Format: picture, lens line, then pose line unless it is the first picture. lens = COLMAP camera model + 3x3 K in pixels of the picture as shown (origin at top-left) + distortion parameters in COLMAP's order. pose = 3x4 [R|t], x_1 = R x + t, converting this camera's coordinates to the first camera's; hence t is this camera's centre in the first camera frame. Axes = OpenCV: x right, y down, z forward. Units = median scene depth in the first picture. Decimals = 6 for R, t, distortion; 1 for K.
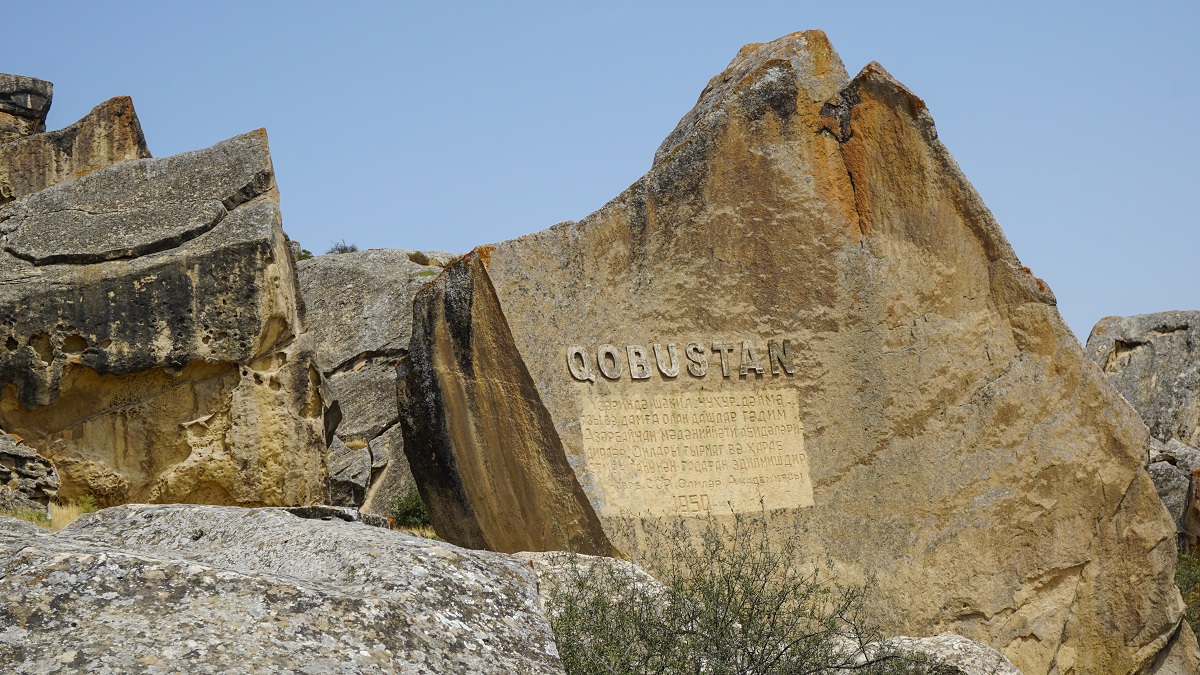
lens RADIAL K [[2237.6, 0, 600.5], [0, 2237.6, 338.4], [0, 0, 1]] dist [0.066130, 0.000000]
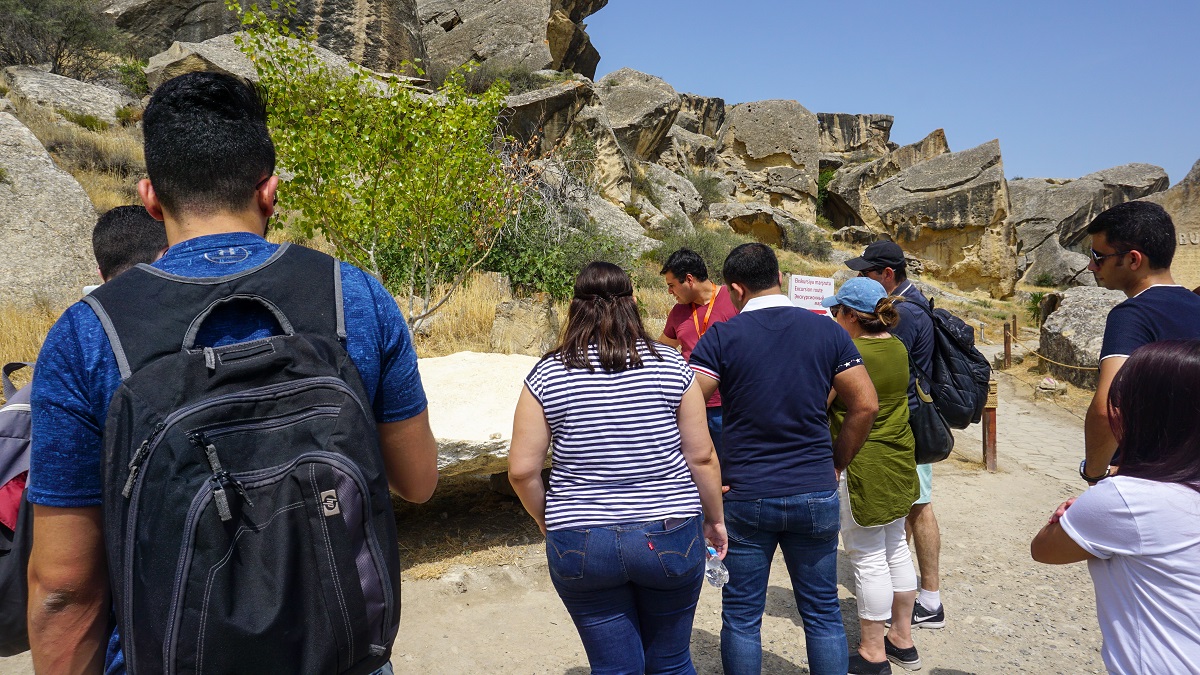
lens RADIAL K [[831.3, 0, 598.9], [0, 831.3, 331.2], [0, 0, 1]] dist [-0.002600, 0.001601]
pose [[0.850759, 0.063613, -0.521691, -0.022219], [0.013178, 0.989754, 0.142176, -0.013061], [0.525390, -0.127833, 0.841204, -0.139134]]
